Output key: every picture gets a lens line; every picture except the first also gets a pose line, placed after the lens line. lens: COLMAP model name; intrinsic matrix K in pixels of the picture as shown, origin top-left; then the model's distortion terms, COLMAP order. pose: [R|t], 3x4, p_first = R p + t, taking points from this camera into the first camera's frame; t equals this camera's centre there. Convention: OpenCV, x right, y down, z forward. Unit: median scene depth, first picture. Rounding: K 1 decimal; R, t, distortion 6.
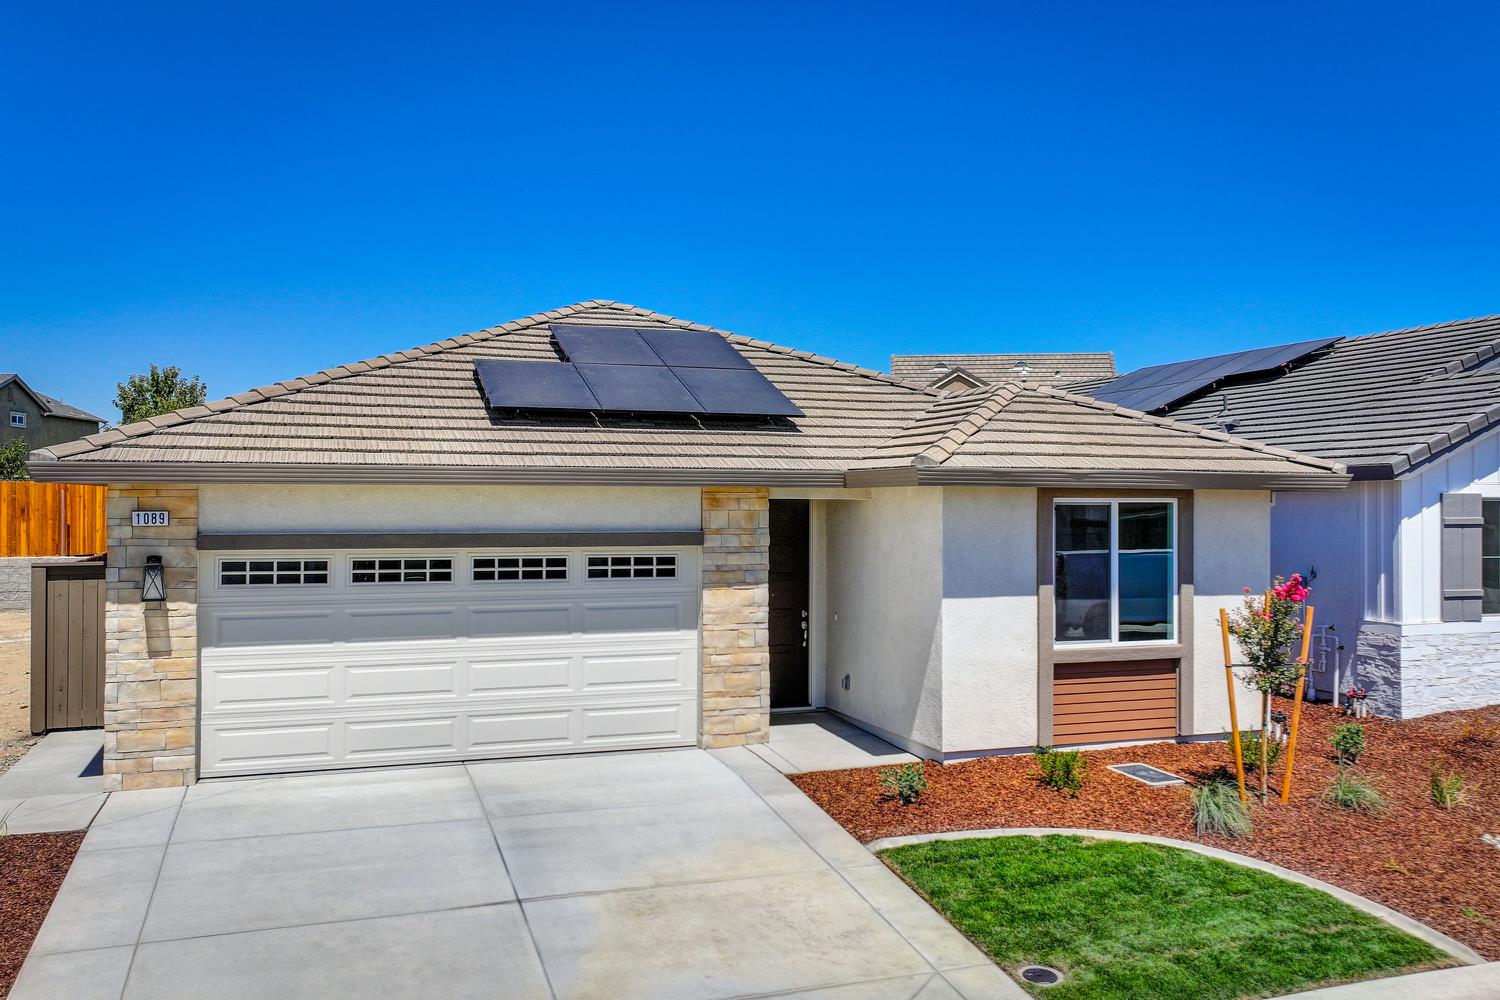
lens RADIAL K [[1267.0, 0, 758.7], [0, 1267.0, 498.2], [0, 0, 1]] dist [0.005929, -0.003617]
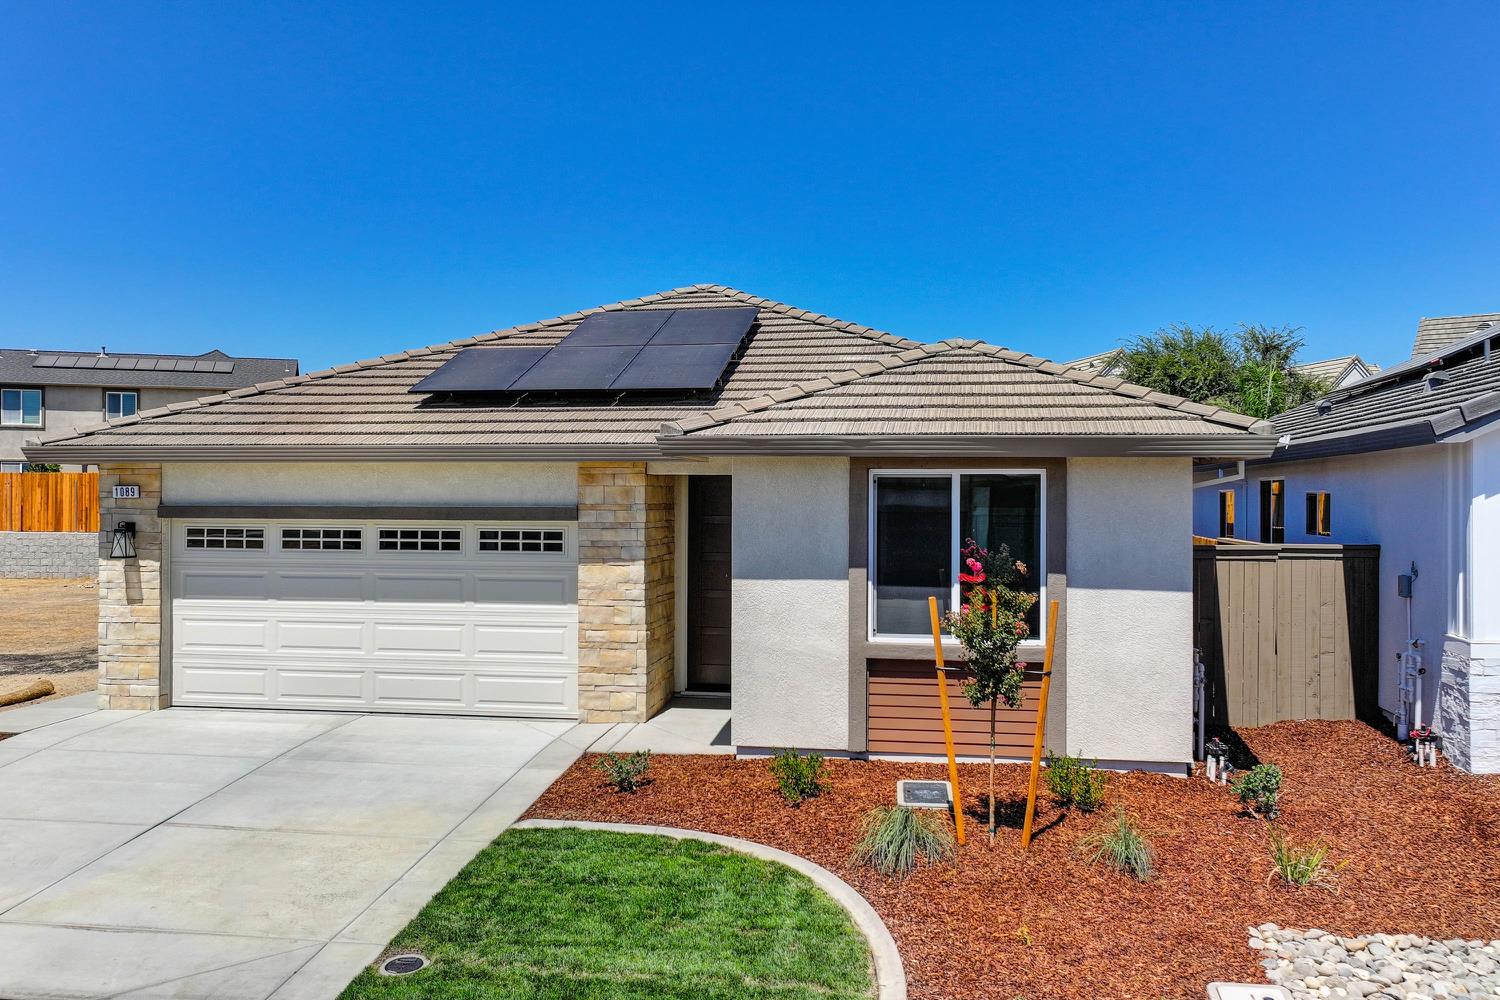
lens RADIAL K [[1267.0, 0, 753.9], [0, 1267.0, 494.3], [0, 0, 1]] dist [0.005929, -0.003617]
pose [[0.870699, -0.000904, -0.491816, 0.587624], [0.001242, 0.999999, 0.000360, 0.016576], [0.491815, -0.000924, 0.870699, 0.196328]]
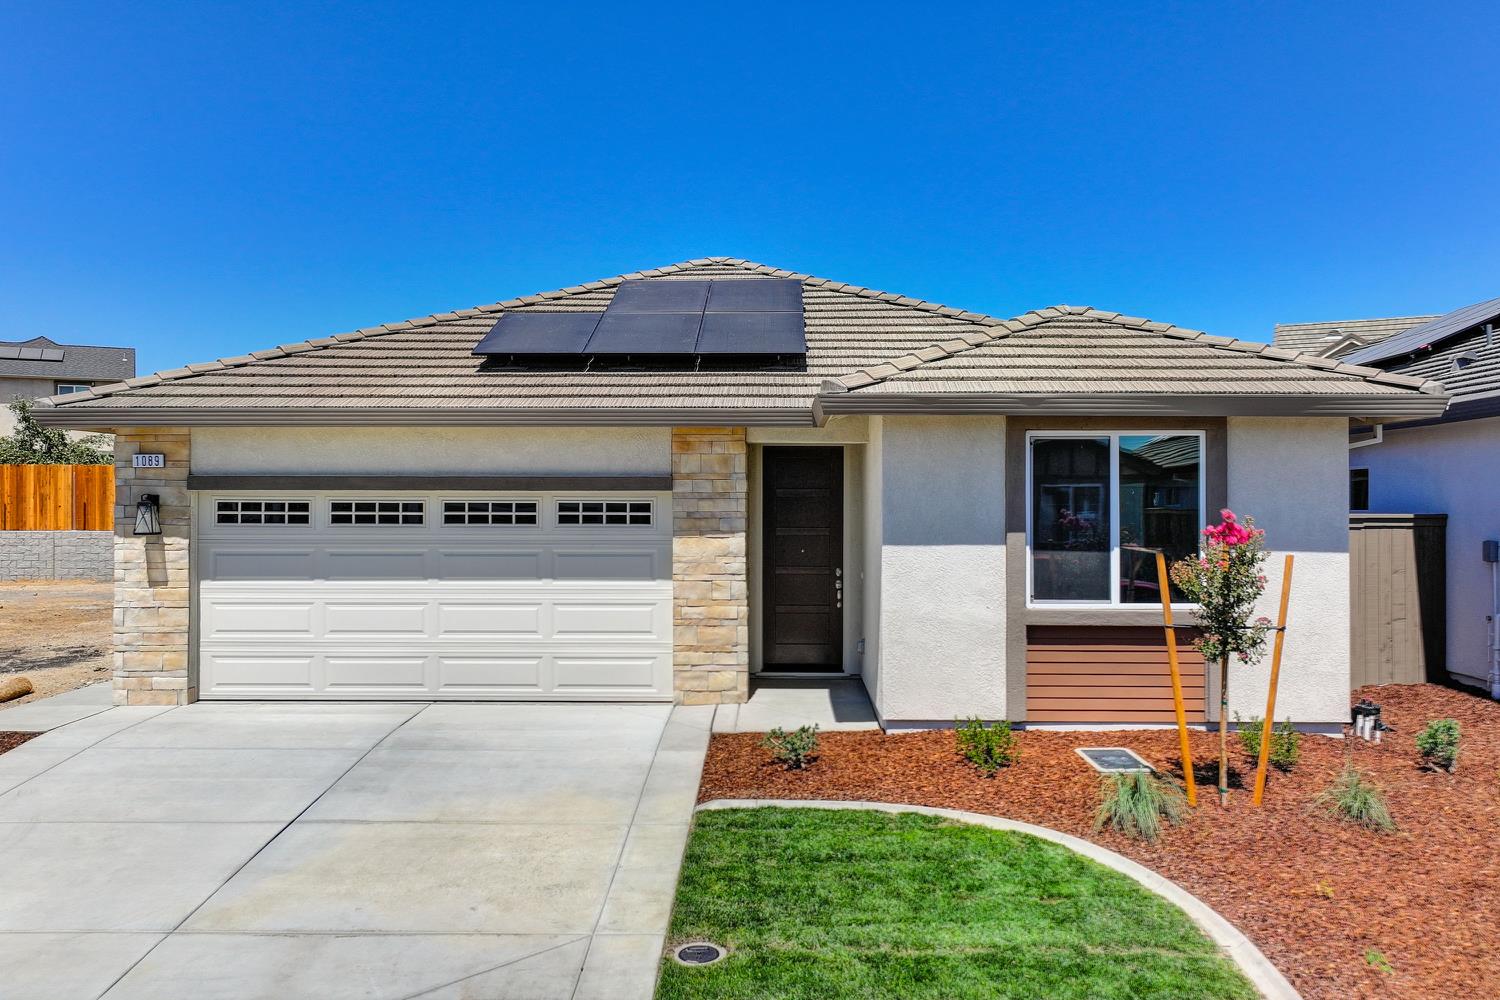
lens RADIAL K [[1267.0, 0, 752.9], [0, 1267.0, 493.5], [0, 0, 1]] dist [0.005929, -0.003617]
pose [[0.933423, -0.004219, -0.358753, 0.362000], [0.002418, 0.999982, -0.005468, 0.045915], [0.358770, 0.004236, 0.933417, 0.138212]]
